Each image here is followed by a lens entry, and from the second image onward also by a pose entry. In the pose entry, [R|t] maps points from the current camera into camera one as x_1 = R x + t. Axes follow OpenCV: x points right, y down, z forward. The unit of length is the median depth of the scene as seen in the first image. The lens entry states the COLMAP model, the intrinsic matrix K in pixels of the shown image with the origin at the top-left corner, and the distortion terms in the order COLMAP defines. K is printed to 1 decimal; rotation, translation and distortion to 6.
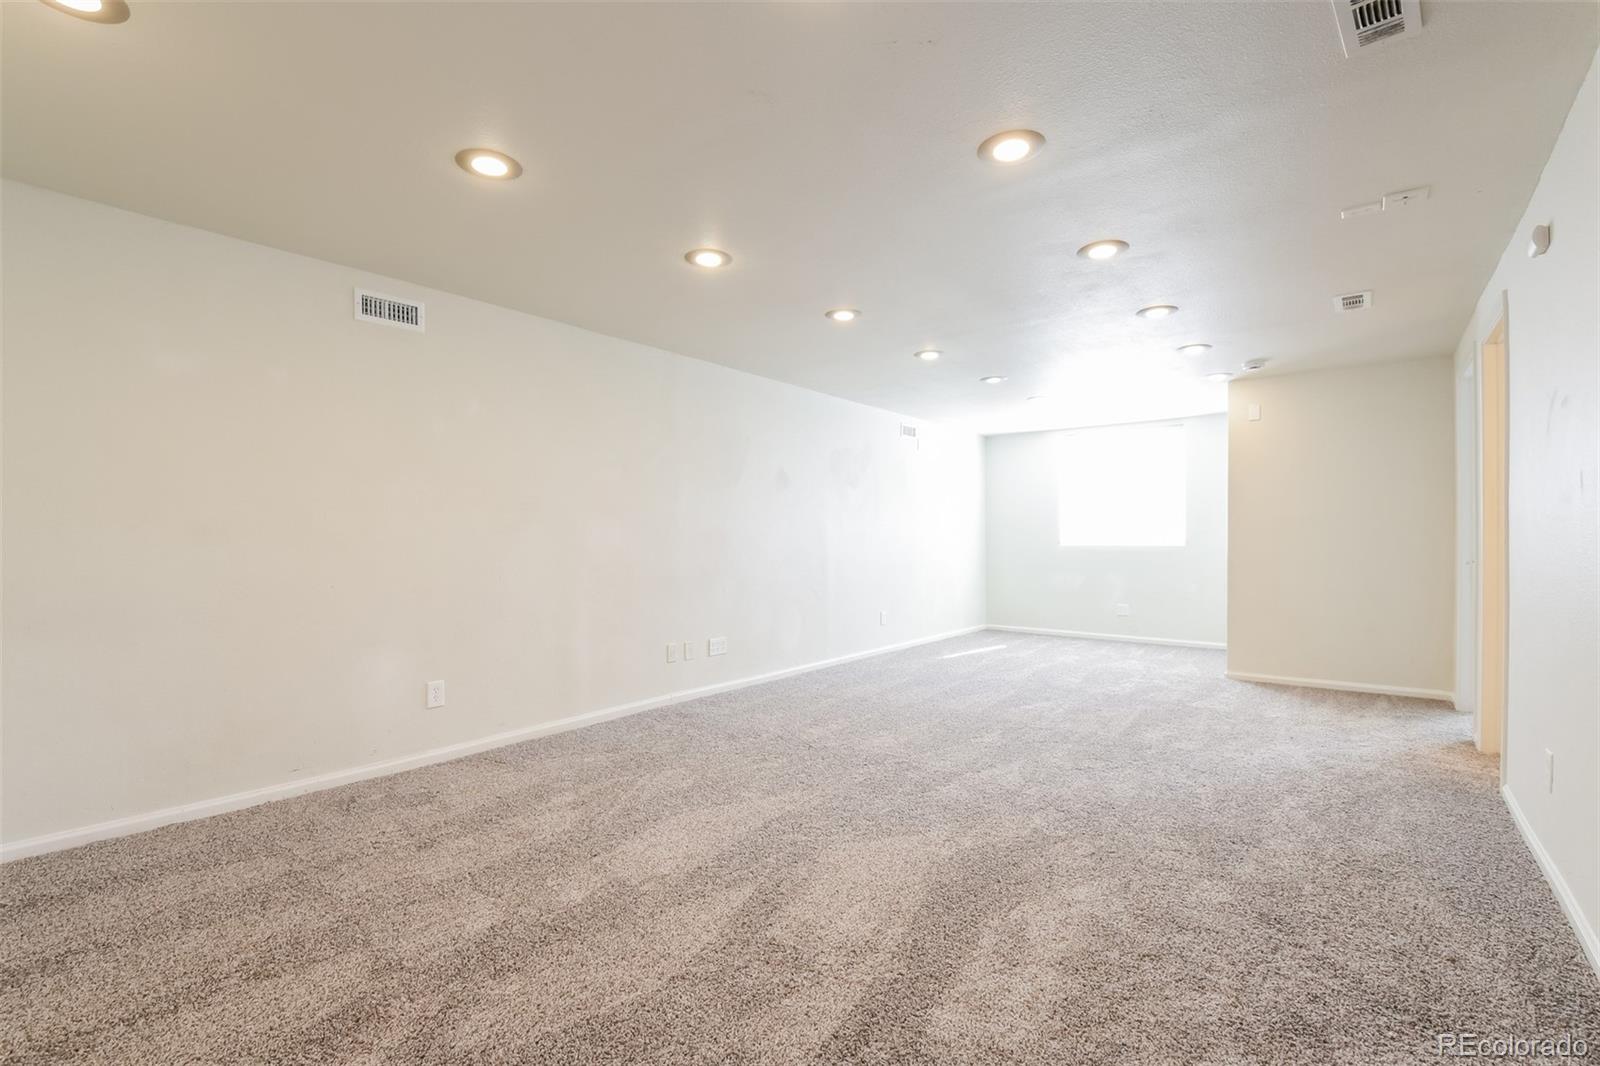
lens RADIAL K [[694.3, 0, 802.7], [0, 694.3, 526.8], [0, 0, 1]] dist [0.019086, -0.015196]
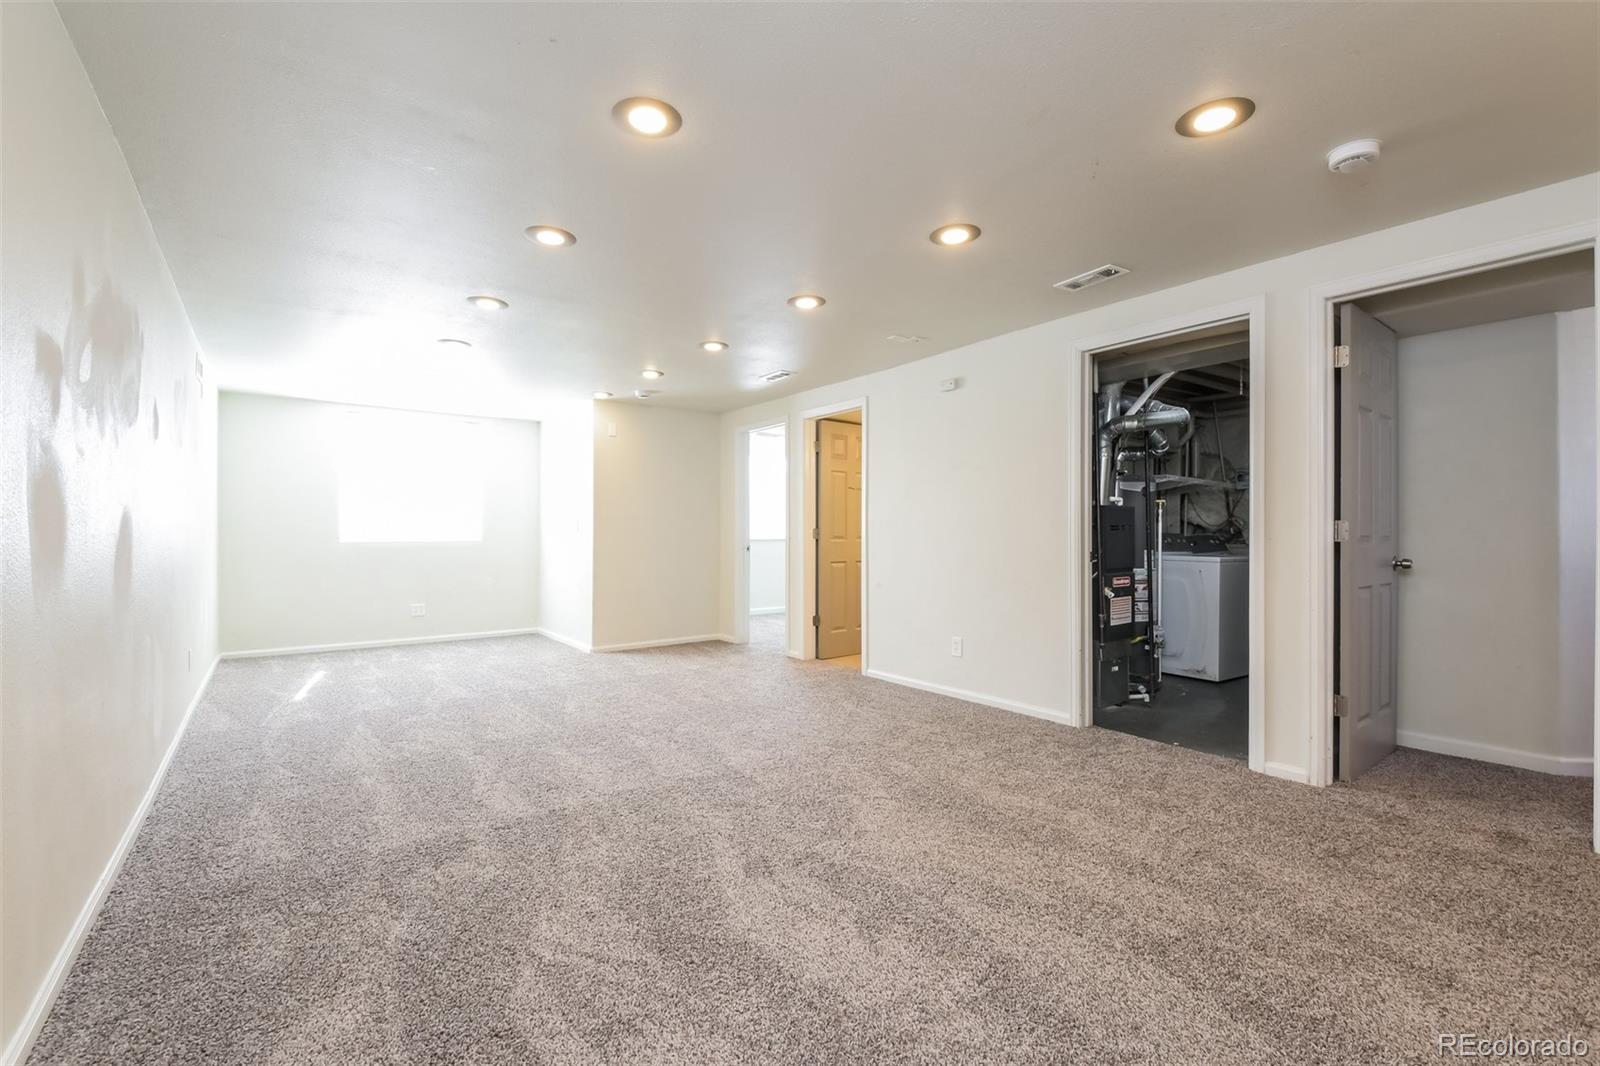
lens RADIAL K [[694.3, 0, 802.7], [0, 694.3, 526.8], [0, 0, 1]] dist [0.019086, -0.015196]
pose [[0.259695, -0.001415, 0.965690, -0.363344], [-0.002018, 0.999996, 0.002007, 0.006313], [-0.965689, -0.002470, 0.259691, 0.338382]]
